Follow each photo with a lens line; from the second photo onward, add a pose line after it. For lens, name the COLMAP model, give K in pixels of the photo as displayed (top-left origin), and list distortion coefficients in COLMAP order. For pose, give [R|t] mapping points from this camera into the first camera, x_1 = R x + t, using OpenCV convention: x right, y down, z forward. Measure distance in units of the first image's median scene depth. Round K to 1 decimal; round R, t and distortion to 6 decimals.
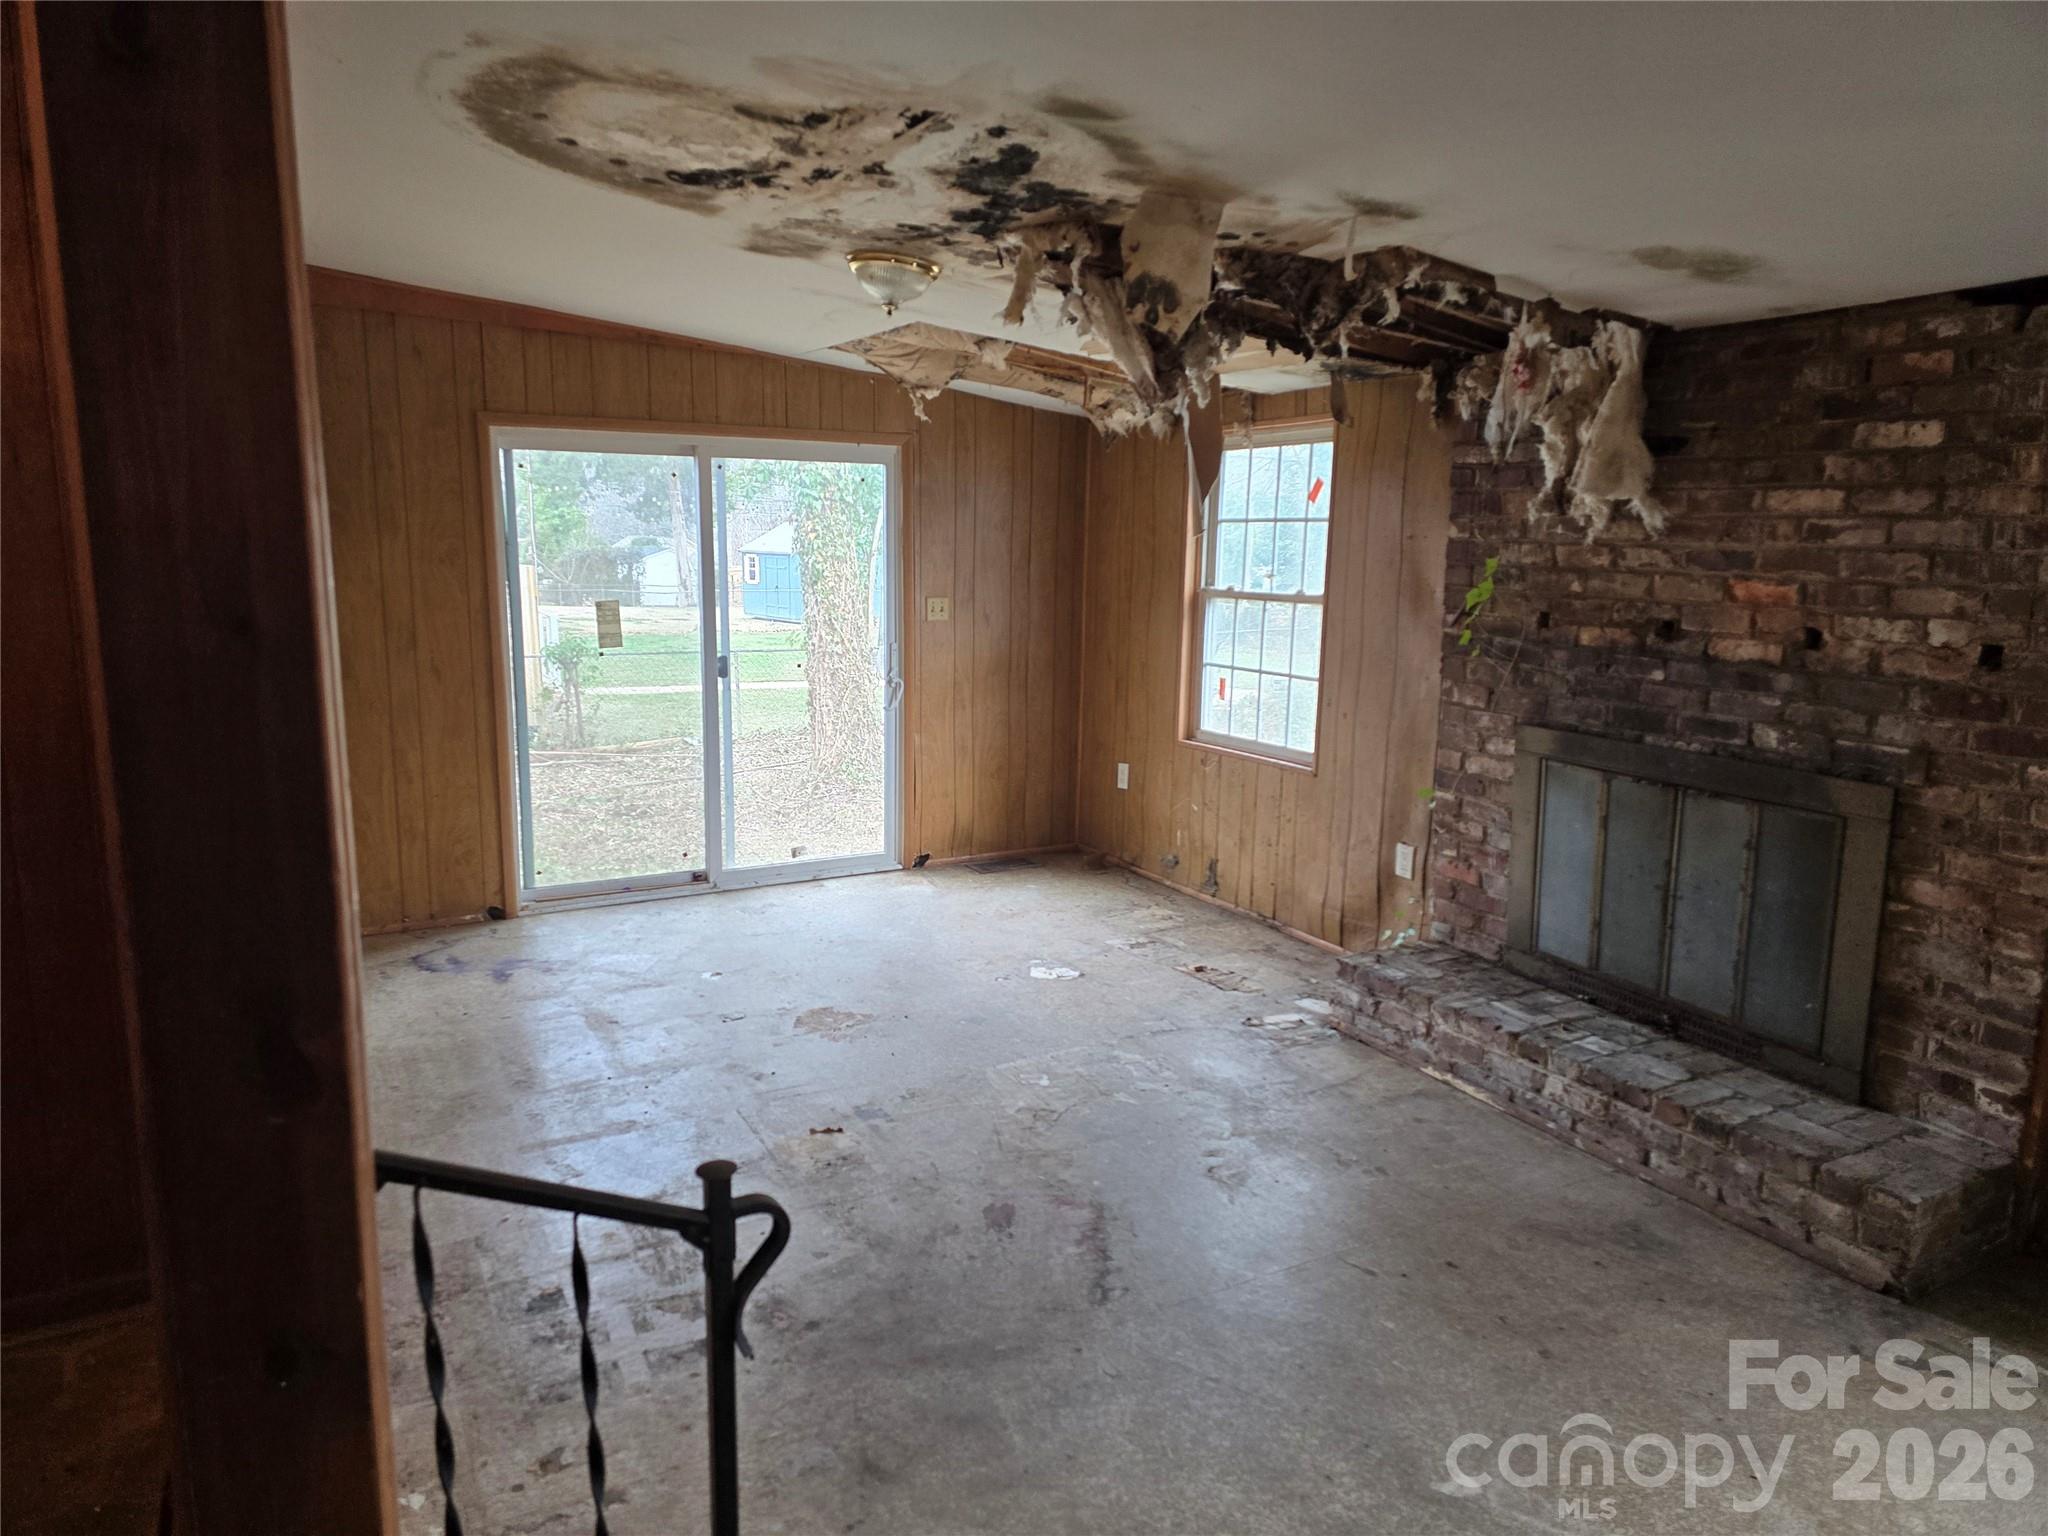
lens RADIAL K [[1373.6, 0, 1002.2], [0, 1373.6, 758.3], [0, 0, 1]] dist [0.083221, -0.071379]
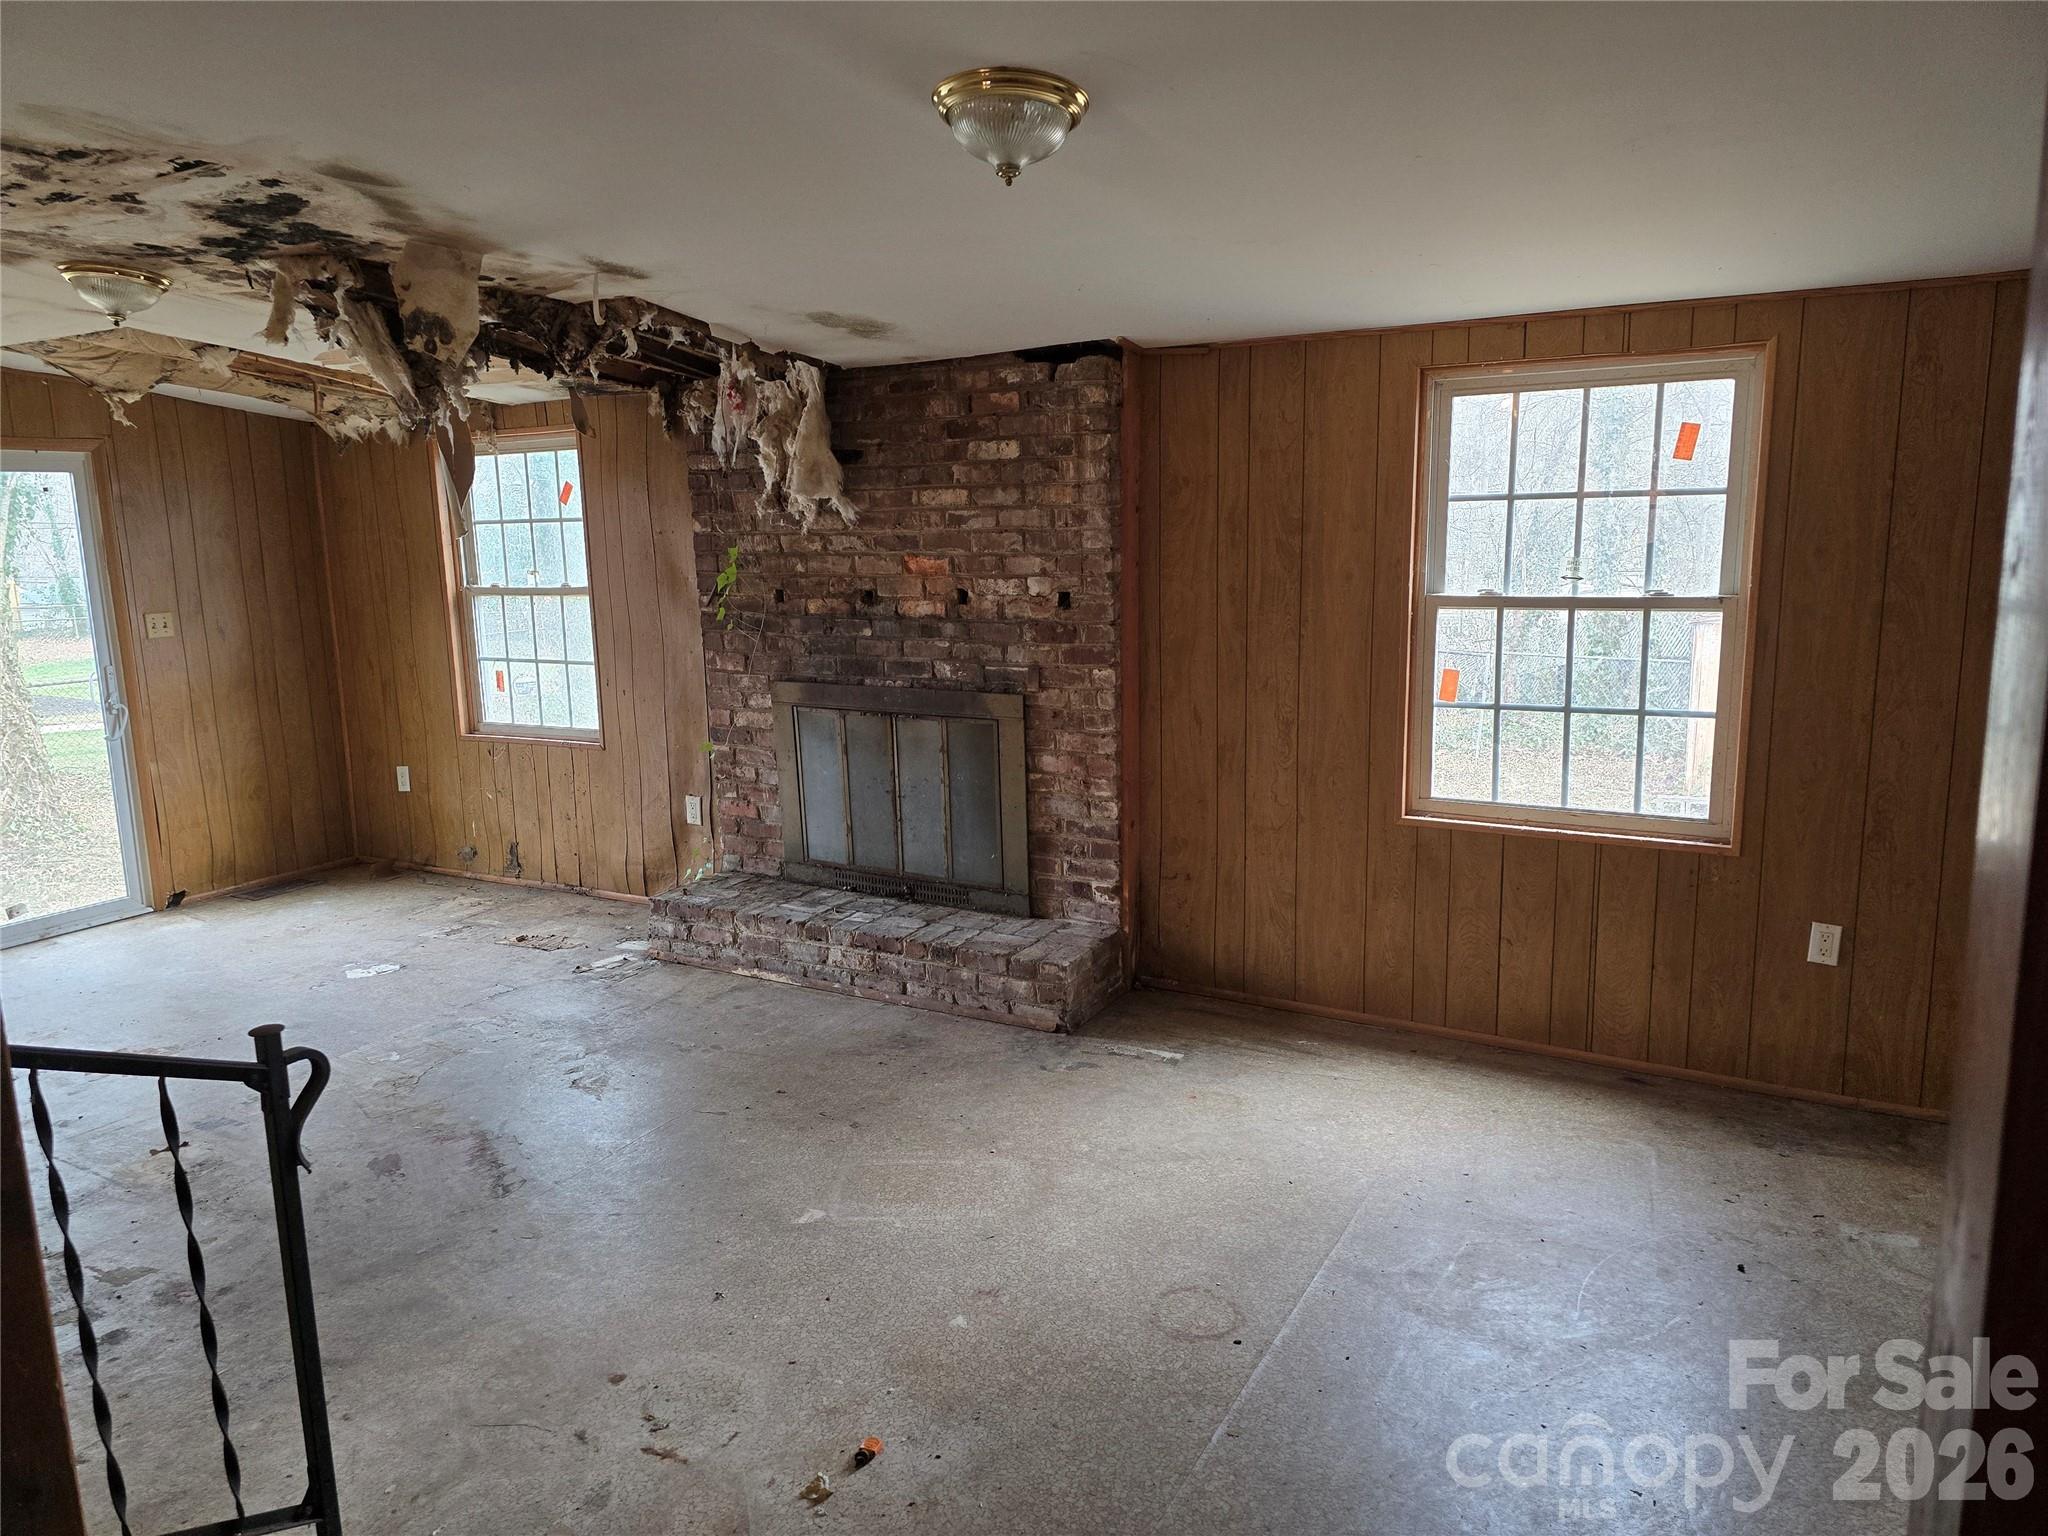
lens RADIAL K [[1373.6, 0, 1028.6], [0, 1373.6, 758.7], [0, 0, 1]] dist [0.083221, -0.071379]
pose [[0.844453, -0.125303, 0.520767, -0.098770], [0.124558, 0.991537, 0.036599, 0.032884], [-0.520946, 0.033959, 0.852914, -0.195657]]
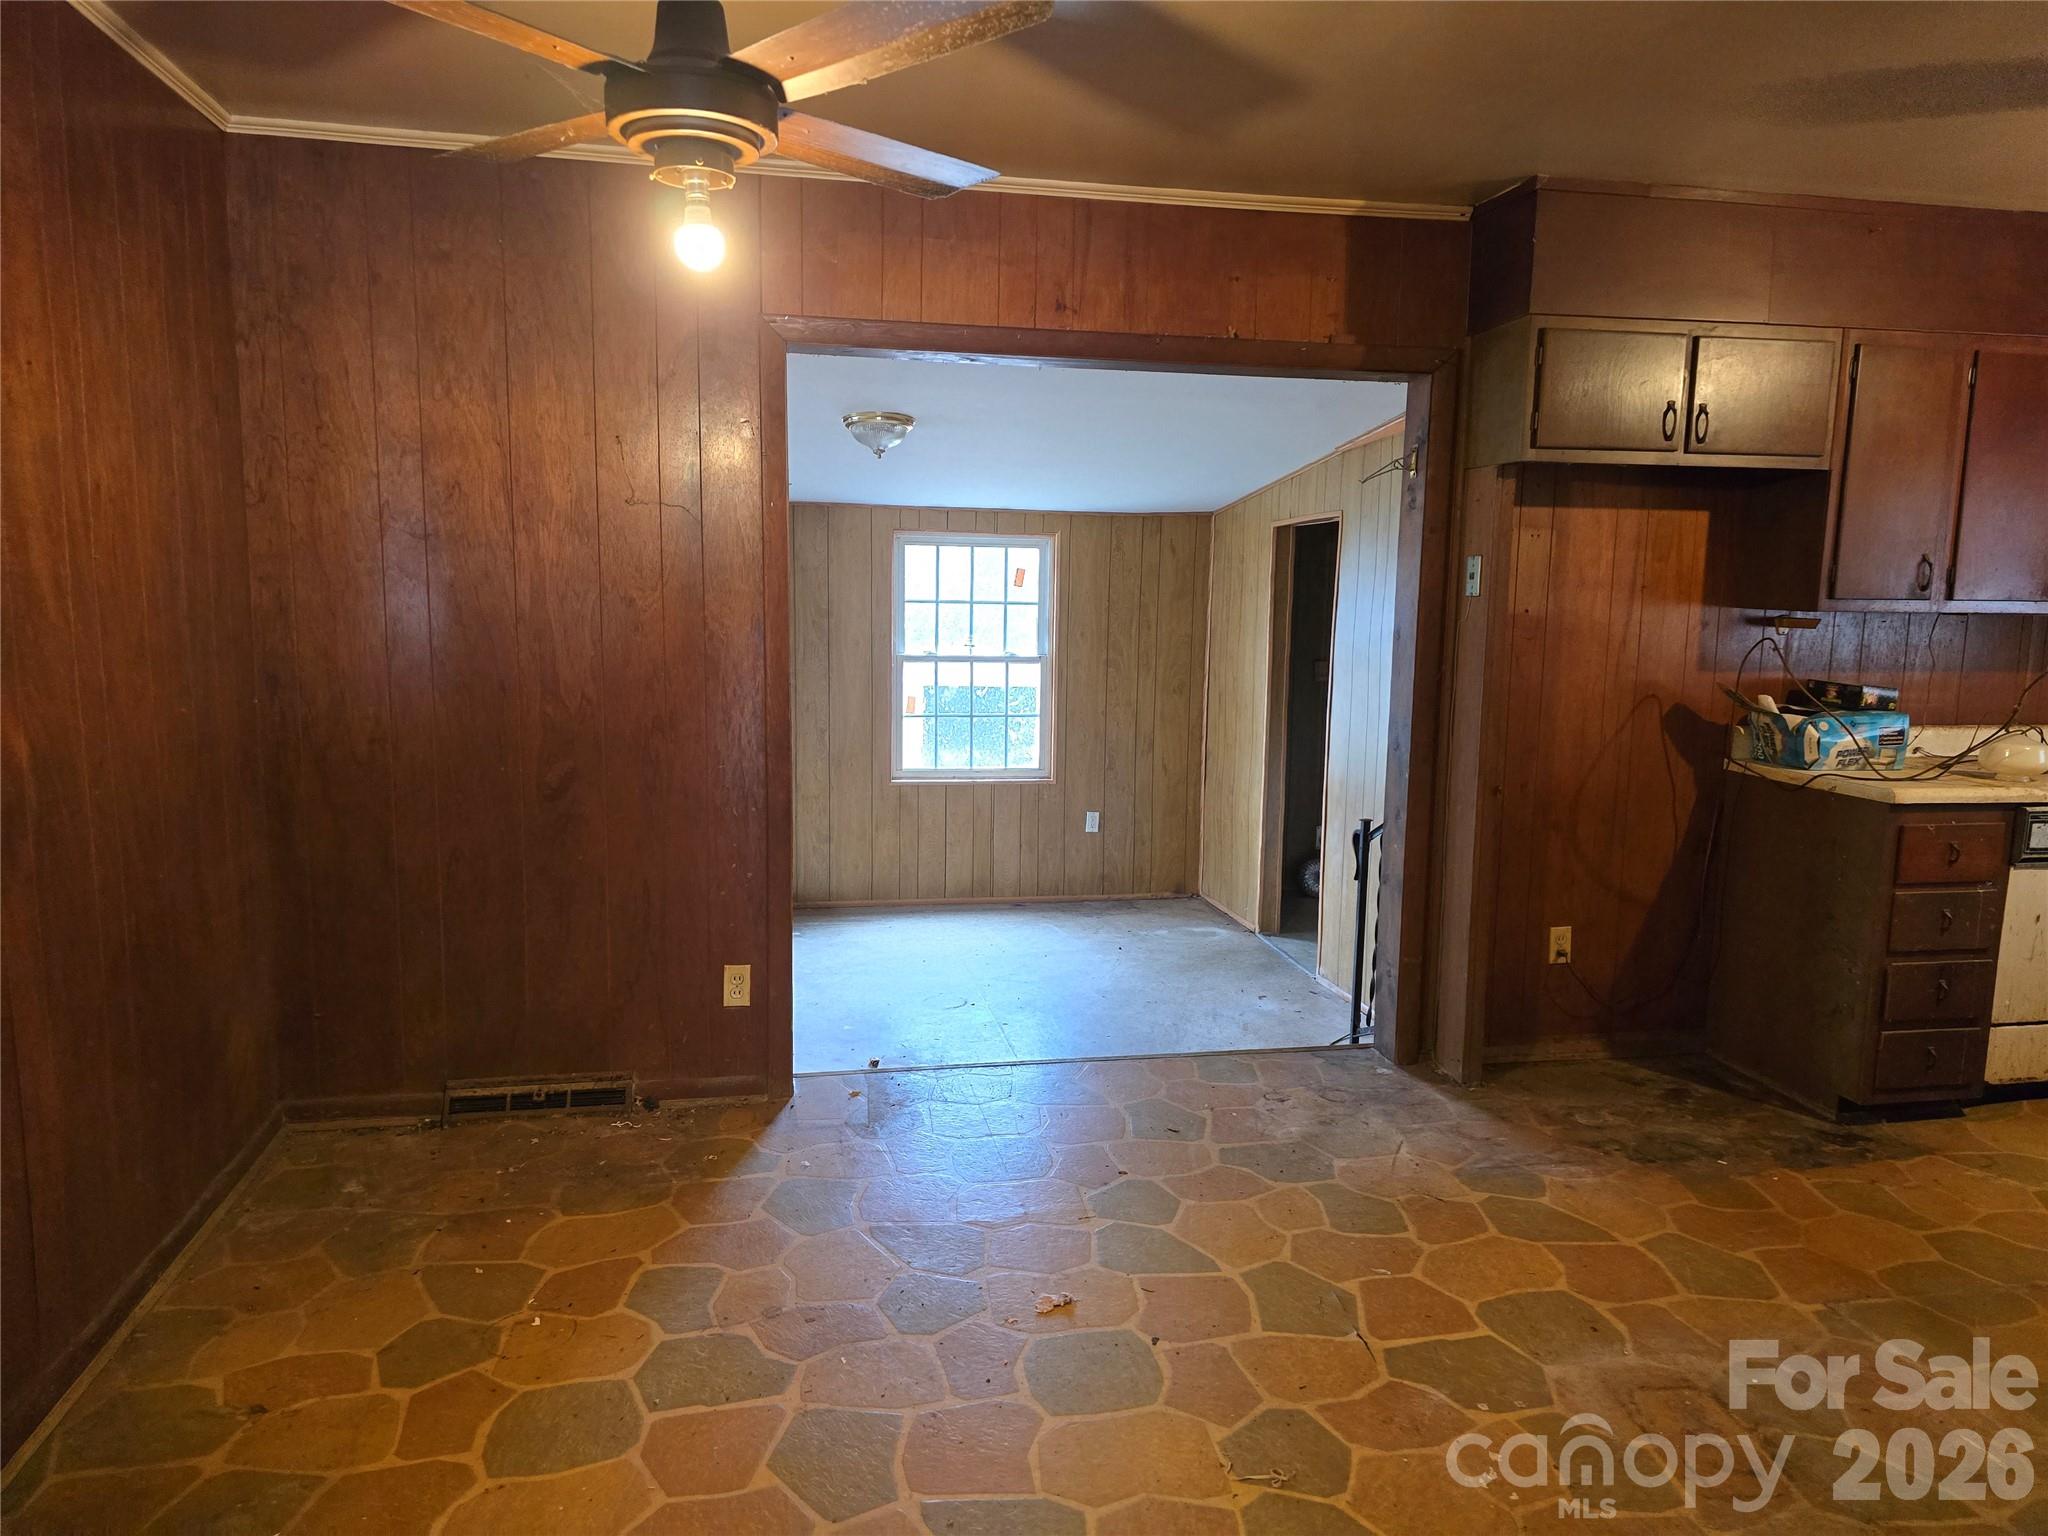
lens RADIAL K [[1373.6, 0, 1018.7], [0, 1373.6, 765.2], [0, 0, 1]] dist [0.083221, -0.071379]
pose [[0.281626, -0.133370, 0.950210, -1.182074], [0.151037, 0.984109, 0.093363, -0.024230], [-0.947562, 0.117224, 0.297295, -0.138421]]
